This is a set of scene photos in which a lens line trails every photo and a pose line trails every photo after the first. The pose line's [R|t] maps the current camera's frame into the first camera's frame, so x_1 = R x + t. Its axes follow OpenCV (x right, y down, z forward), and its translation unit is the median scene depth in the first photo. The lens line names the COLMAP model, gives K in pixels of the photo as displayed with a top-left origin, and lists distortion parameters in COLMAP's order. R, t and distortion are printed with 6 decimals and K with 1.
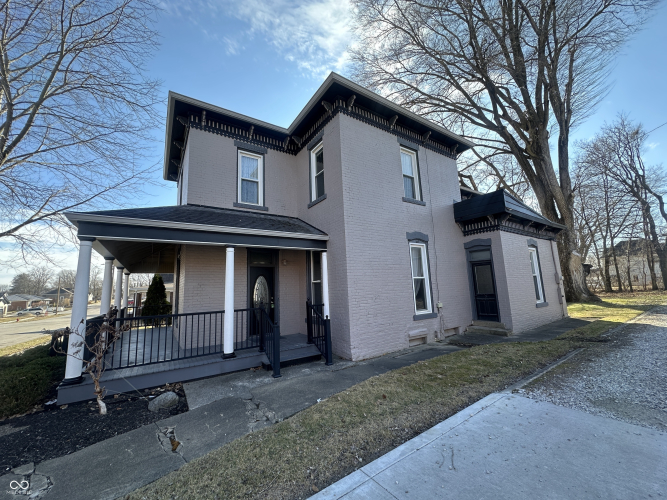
lens RADIAL K [[266.2, 0, 333.5], [0, 266.2, 250.0], [0, 0, 1]] dist [0.000959, 0.000264]
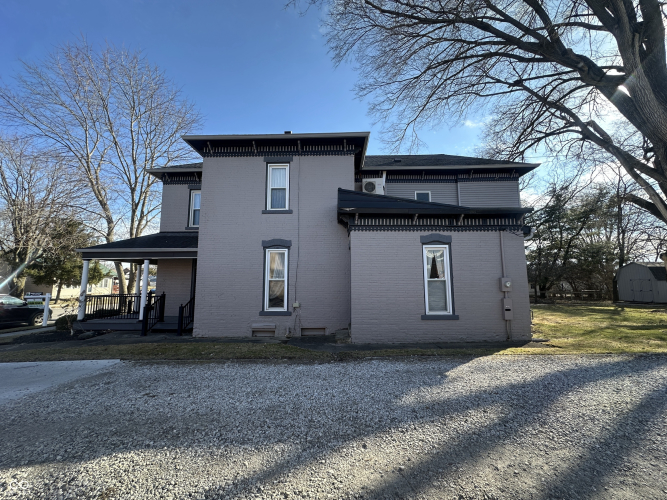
lens RADIAL K [[288.0, 0, 333.5], [0, 288.0, 250.0], [0, 0, 1]] dist [0.000883, 0.000221]
pose [[0.840697, -0.027933, -0.540785, 1.094807], [0.059032, 0.997444, 0.040251, -0.053200], [0.538279, -0.065763, 0.840197, 0.090035]]
